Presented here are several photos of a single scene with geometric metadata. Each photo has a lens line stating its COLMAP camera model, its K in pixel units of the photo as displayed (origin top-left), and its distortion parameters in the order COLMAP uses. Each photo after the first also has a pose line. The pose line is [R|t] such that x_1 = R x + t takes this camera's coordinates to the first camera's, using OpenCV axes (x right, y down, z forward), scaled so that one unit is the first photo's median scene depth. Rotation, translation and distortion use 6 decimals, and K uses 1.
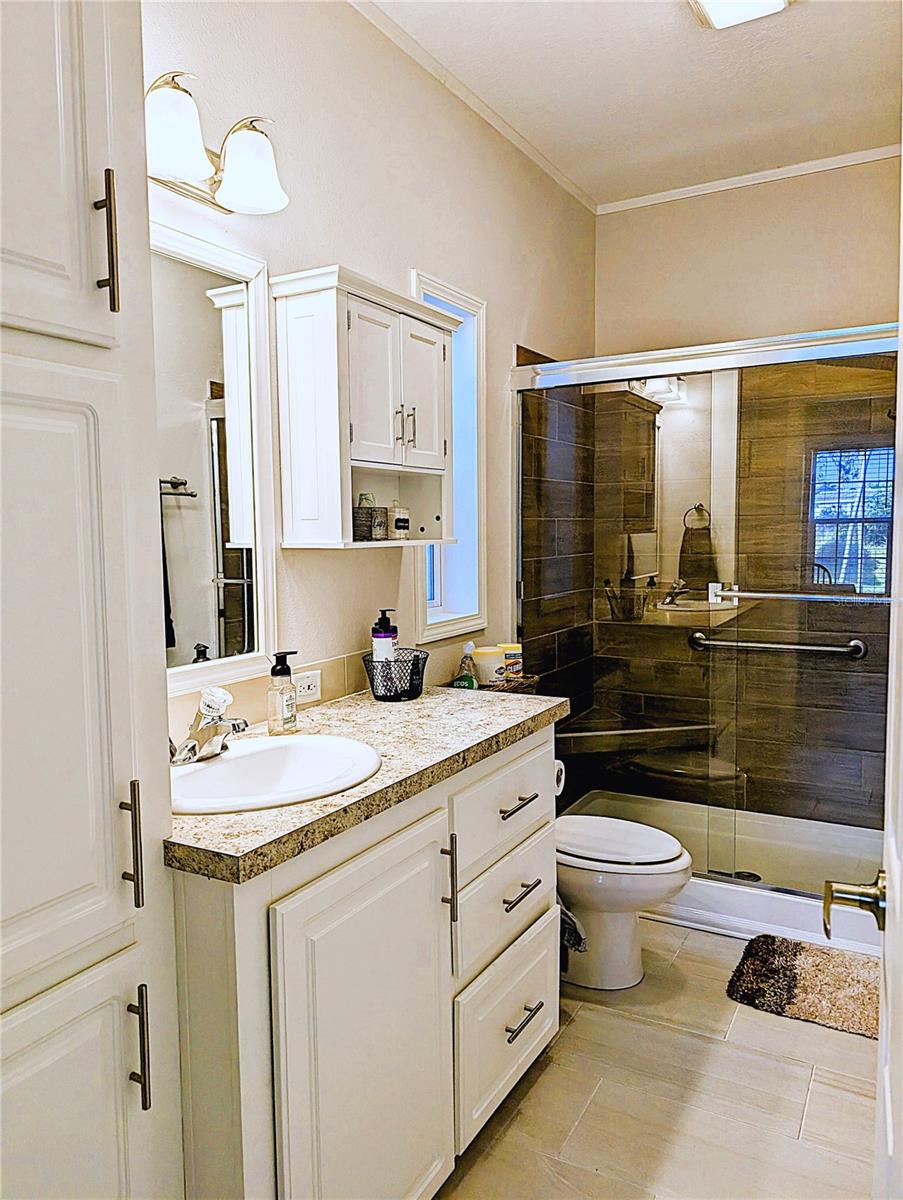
lens RADIAL K [[853.9, 0, 451.5], [0, 853.9, 598.6], [0, 0, 1]] dist [0.010608, -0.011684]
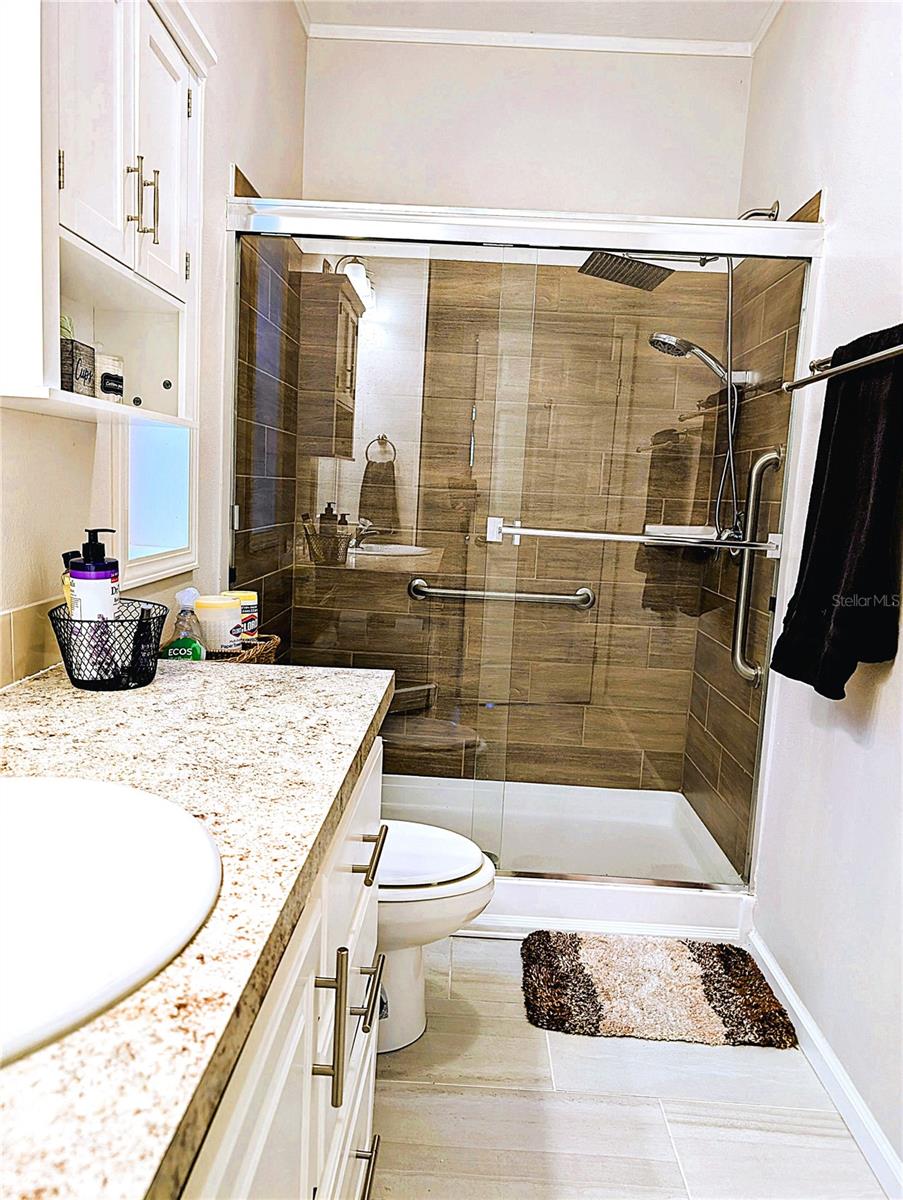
lens RADIAL K [[853.9, 0, 461.1], [0, 853.9, 602.6], [0, 0, 1]] dist [0.010608, -0.011684]
pose [[0.877361, -0.004554, 0.479808, -0.114644], [-0.025581, 0.998089, 0.056250, 0.019460], [-0.479148, -0.061626, 0.875568, 0.320820]]
